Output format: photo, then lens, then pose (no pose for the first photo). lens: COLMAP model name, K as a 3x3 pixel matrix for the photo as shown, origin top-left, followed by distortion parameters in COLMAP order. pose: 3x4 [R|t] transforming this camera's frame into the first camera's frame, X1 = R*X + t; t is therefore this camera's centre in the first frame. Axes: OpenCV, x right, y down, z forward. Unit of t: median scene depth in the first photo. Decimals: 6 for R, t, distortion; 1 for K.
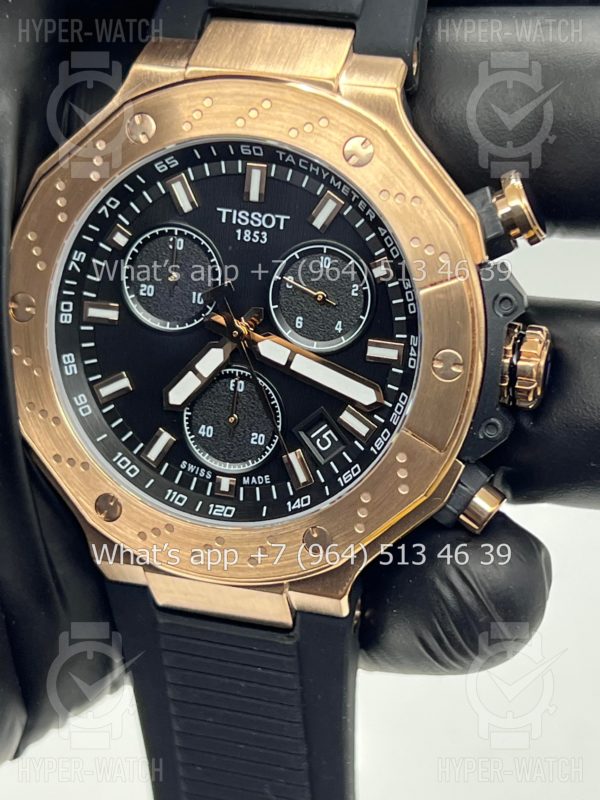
lens RADIAL K [[1933.8, 0, 313.5], [0, 1933.8, 408.5], [0, 0, 1]] dist [0.181652, 0.000000]
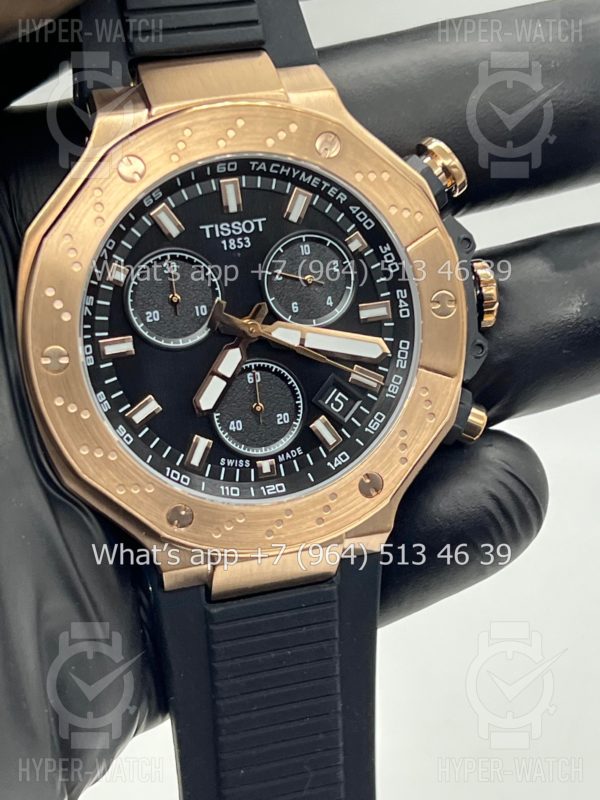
lens RADIAL K [[1933.8, 0, 300.4], [0, 1933.8, 407.9], [0, 0, 1]] dist [0.181652, 0.000000]
pose [[0.839592, -0.263685, 0.474926, -0.555918], [0.284771, 0.958170, 0.028560, -0.019405], [-0.462591, 0.111266, 0.879562, 0.010204]]
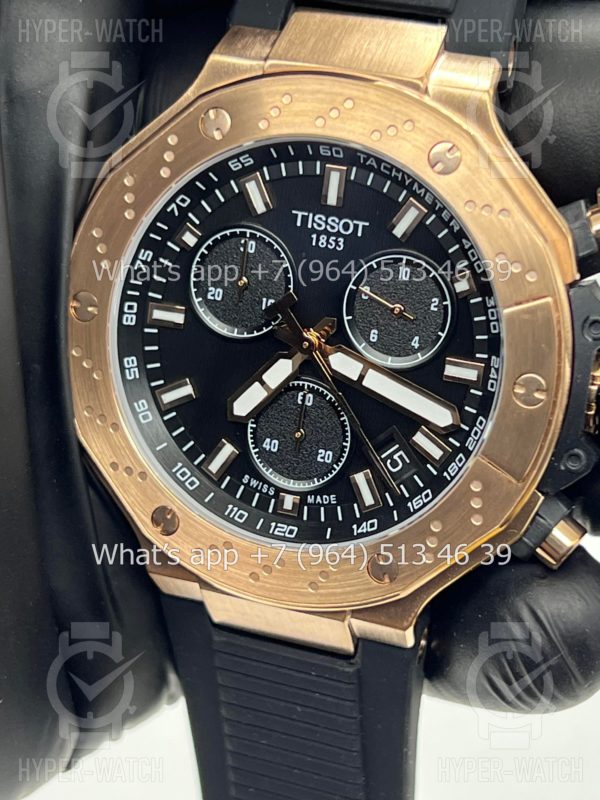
lens RADIAL K [[1933.8, 0, 294.5], [0, 1933.8, 411.9], [0, 0, 1]] dist [0.181652, 0.000000]
pose [[0.997468, 0.044430, -0.055526, 0.008057], [-0.042899, 0.998674, 0.028477, -0.032520], [0.056717, -0.026023, 0.998051, 0.056771]]
